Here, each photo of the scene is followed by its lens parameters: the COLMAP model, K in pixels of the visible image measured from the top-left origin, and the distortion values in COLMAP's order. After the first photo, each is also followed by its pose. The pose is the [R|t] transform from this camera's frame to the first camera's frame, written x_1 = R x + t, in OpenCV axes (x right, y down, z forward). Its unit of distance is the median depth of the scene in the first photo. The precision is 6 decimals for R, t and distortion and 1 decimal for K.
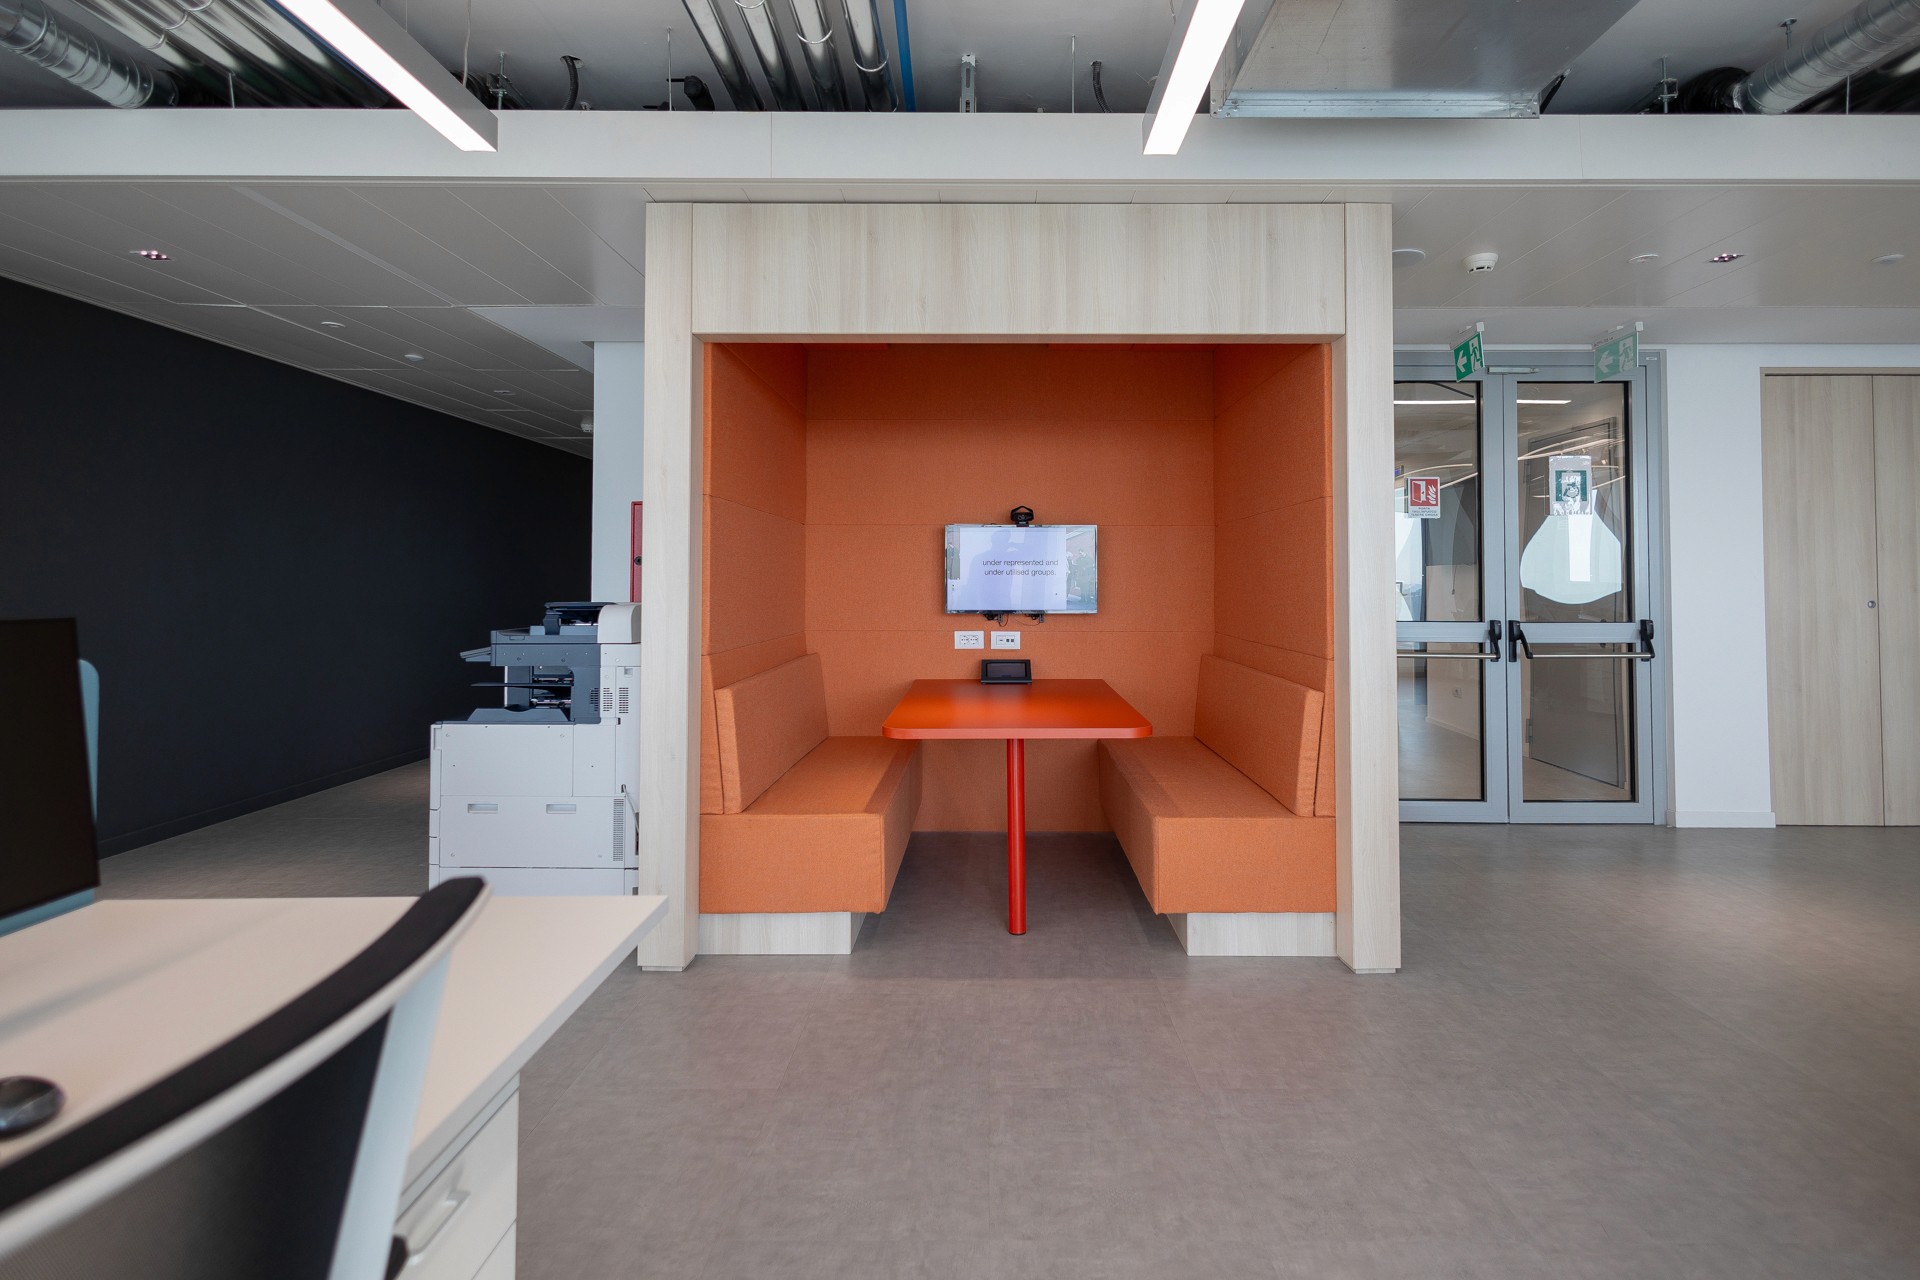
lens RADIAL K [[891.4, 0, 993.5], [0, 891.4, 565.8], [0, 0, 1]] dist [0.014826, -0.004189]
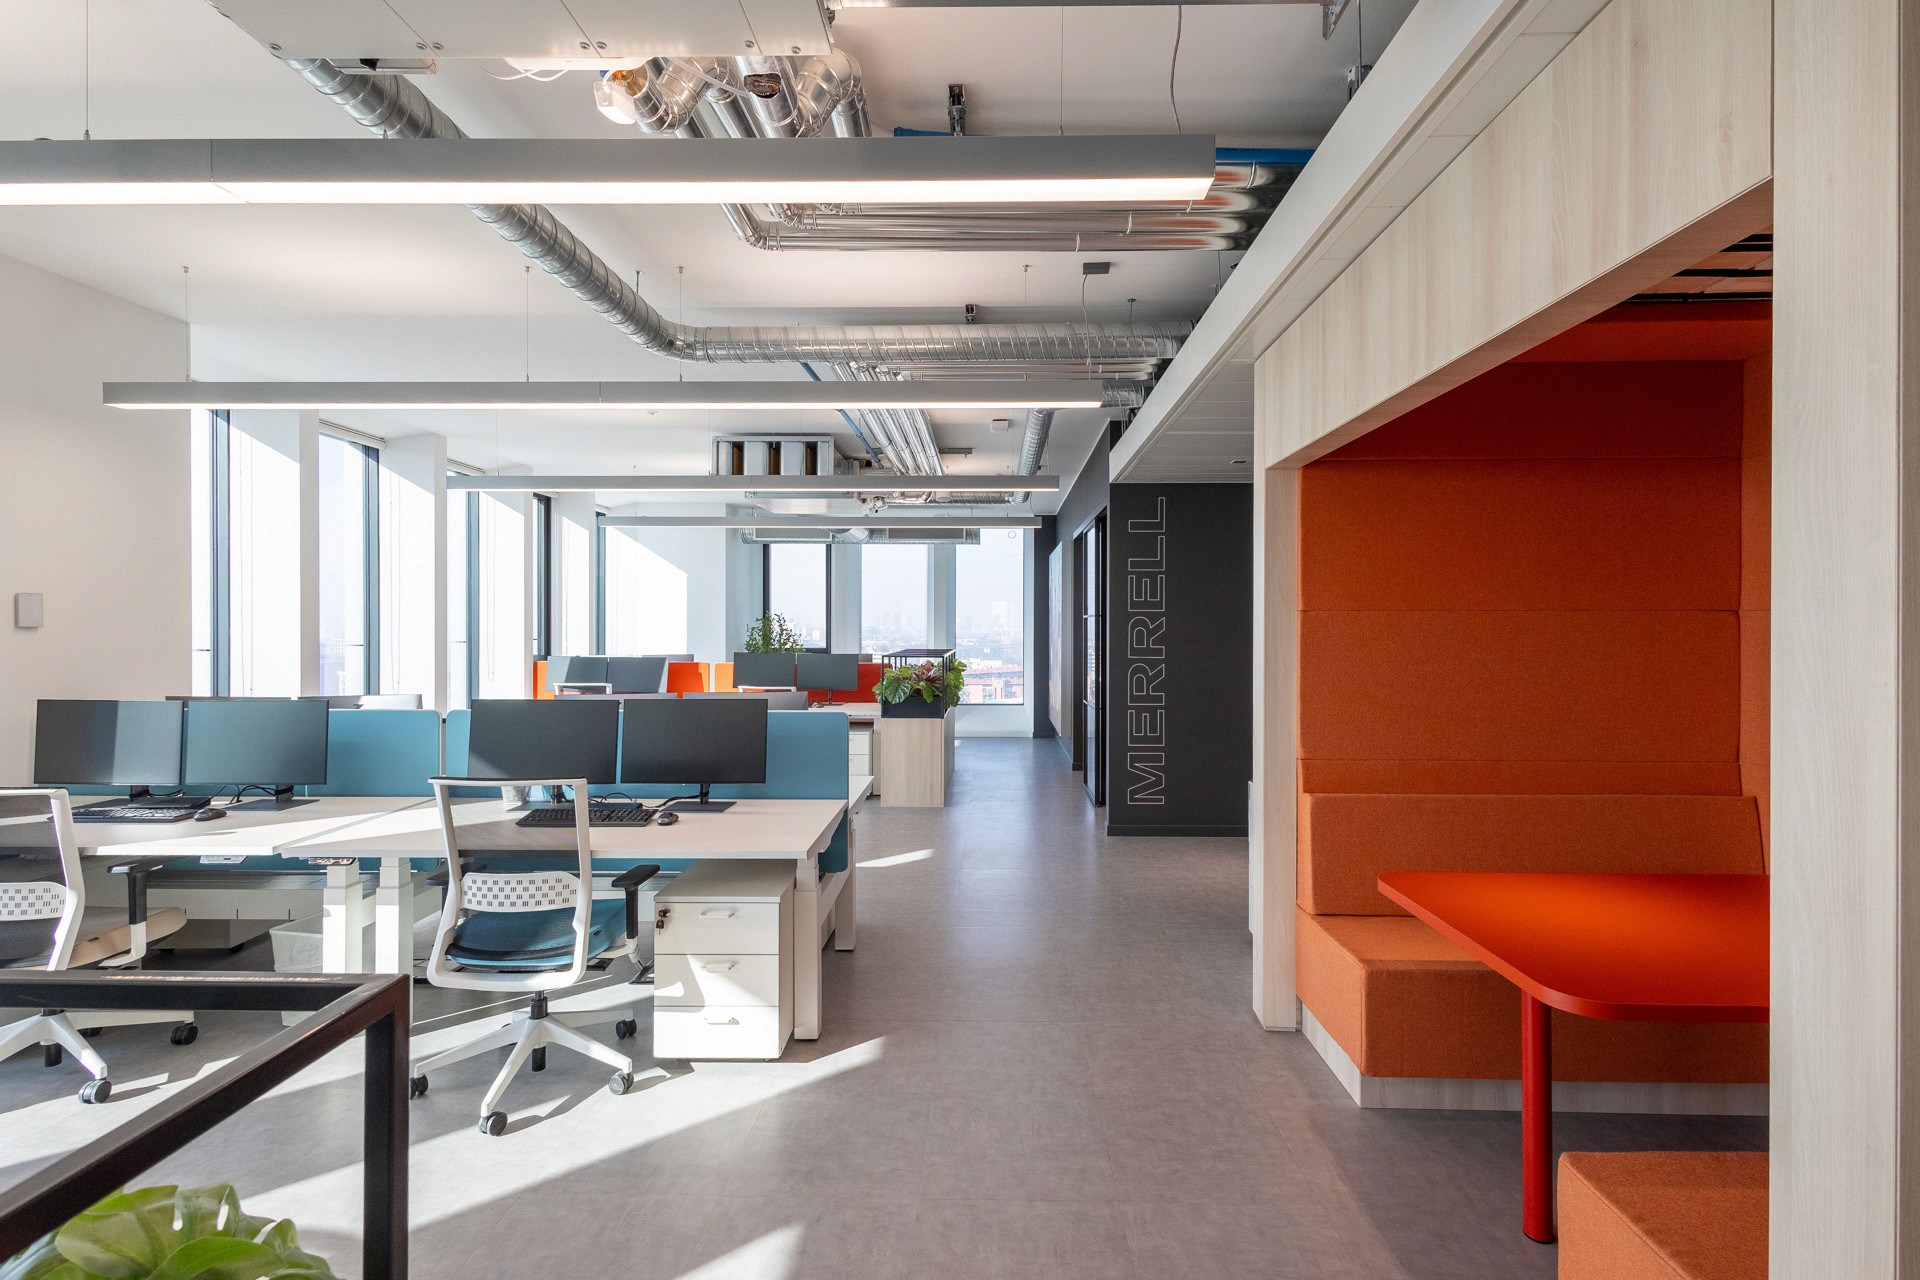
lens RADIAL K [[891.4, 0, 977.1], [0, 891.4, 627.3], [0, 0, 1]] dist [0.014826, -0.004189]
pose [[-0.011503, 0.005632, -0.999918, 0.915527], [0.024316, 0.999690, 0.005351, -0.086180], [0.999638, -0.024252, -0.011637, 0.757614]]
